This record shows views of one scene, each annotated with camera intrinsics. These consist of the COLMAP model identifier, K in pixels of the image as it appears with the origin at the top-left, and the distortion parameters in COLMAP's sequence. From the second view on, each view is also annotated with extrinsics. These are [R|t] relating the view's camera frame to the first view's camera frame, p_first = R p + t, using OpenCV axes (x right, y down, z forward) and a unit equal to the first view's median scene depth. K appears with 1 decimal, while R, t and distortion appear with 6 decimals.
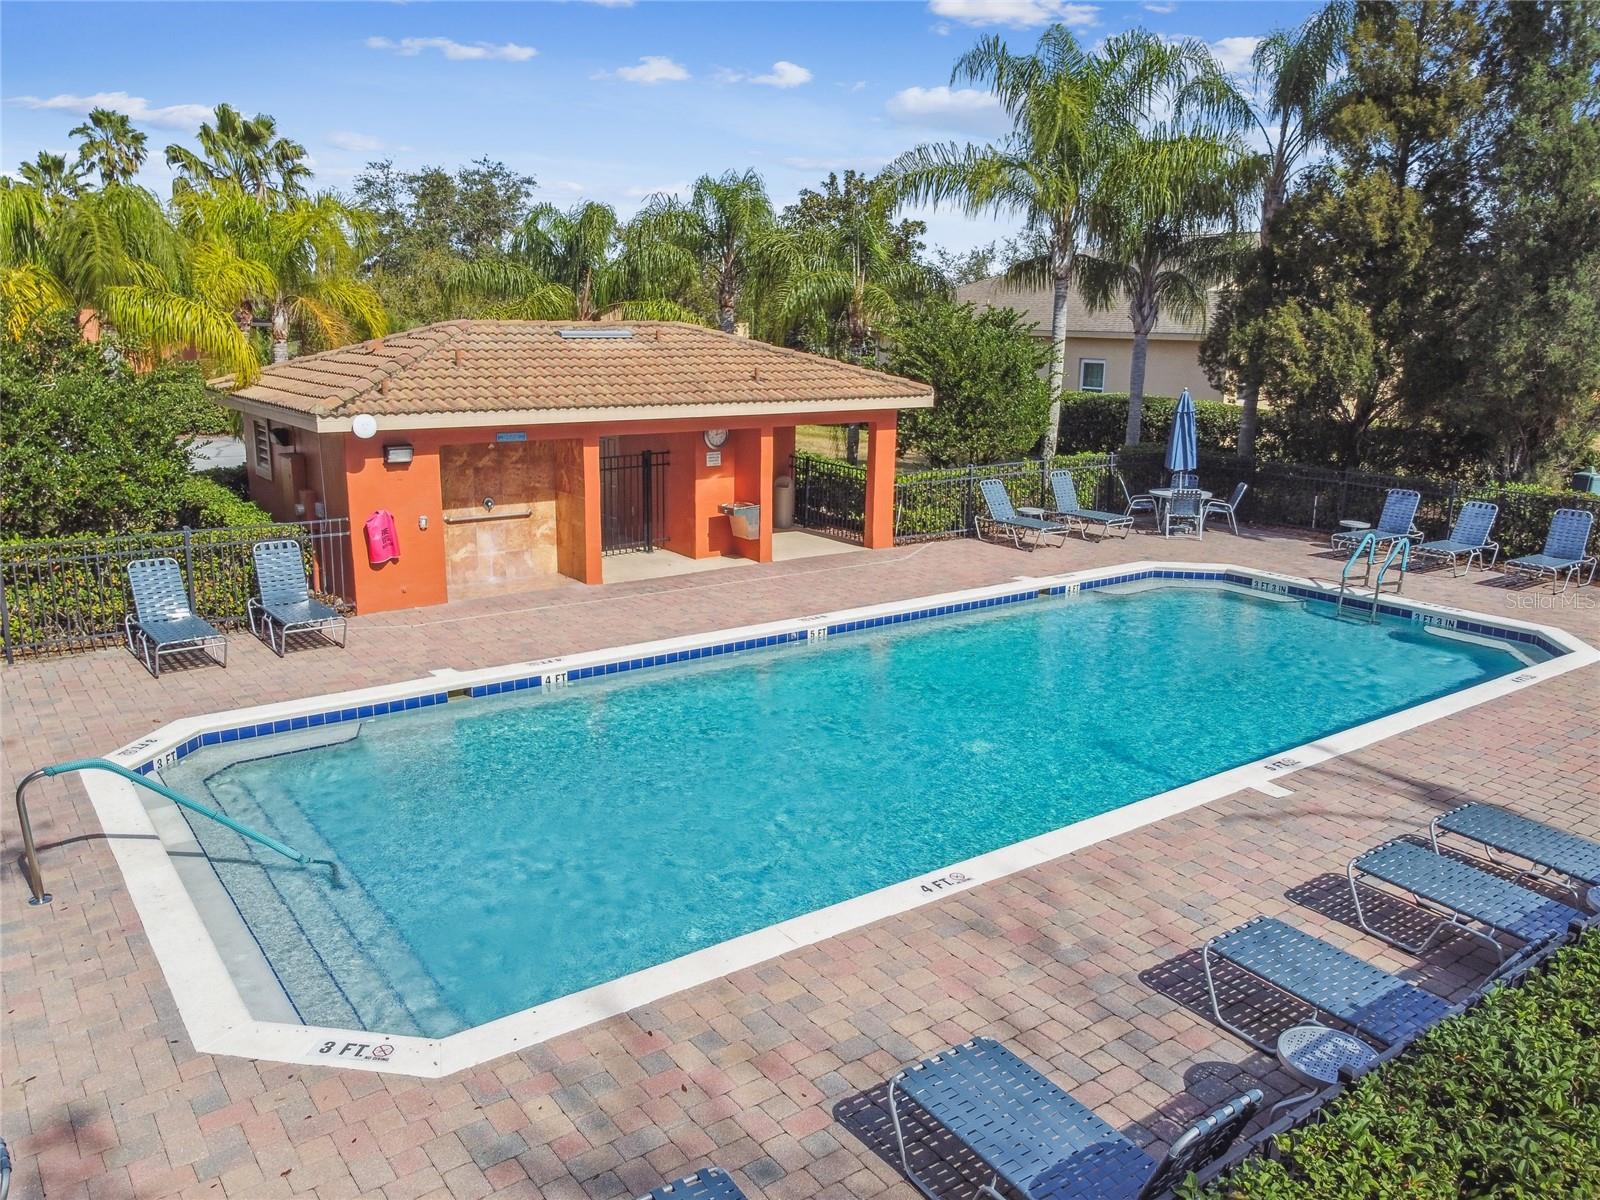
lens RADIAL K [[1228.5, 0, 797.8], [0, 1228.5, 609.0], [0, 0, 1]] dist [-0.001563, 0.002125]
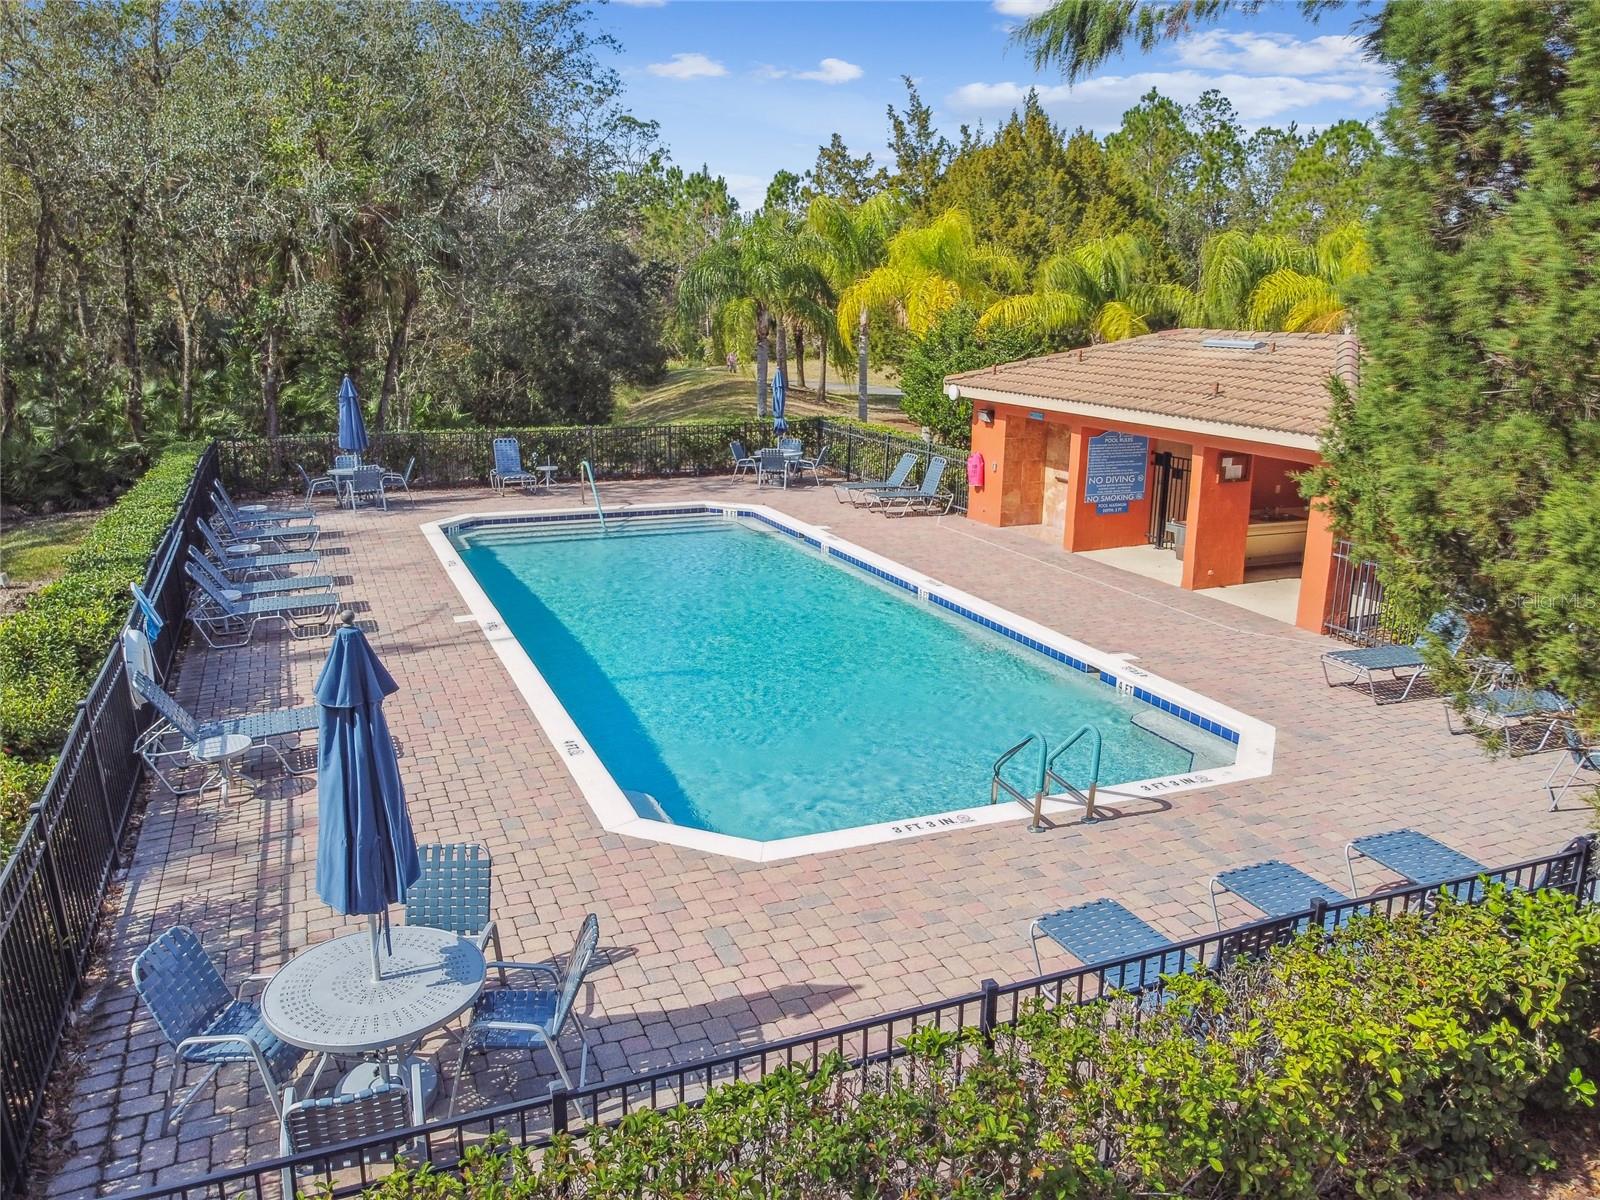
lens RADIAL K [[1228.5, 0, 797.8], [0, 1228.5, 609.0], [0, 0, 1]] dist [-0.001563, 0.002125]
pose [[-0.247158, 0.228034, -0.941761, 1.671922], [-0.230905, 0.930055, 0.285798, -0.397771], [0.941061, 0.288095, -0.177217, 1.577826]]
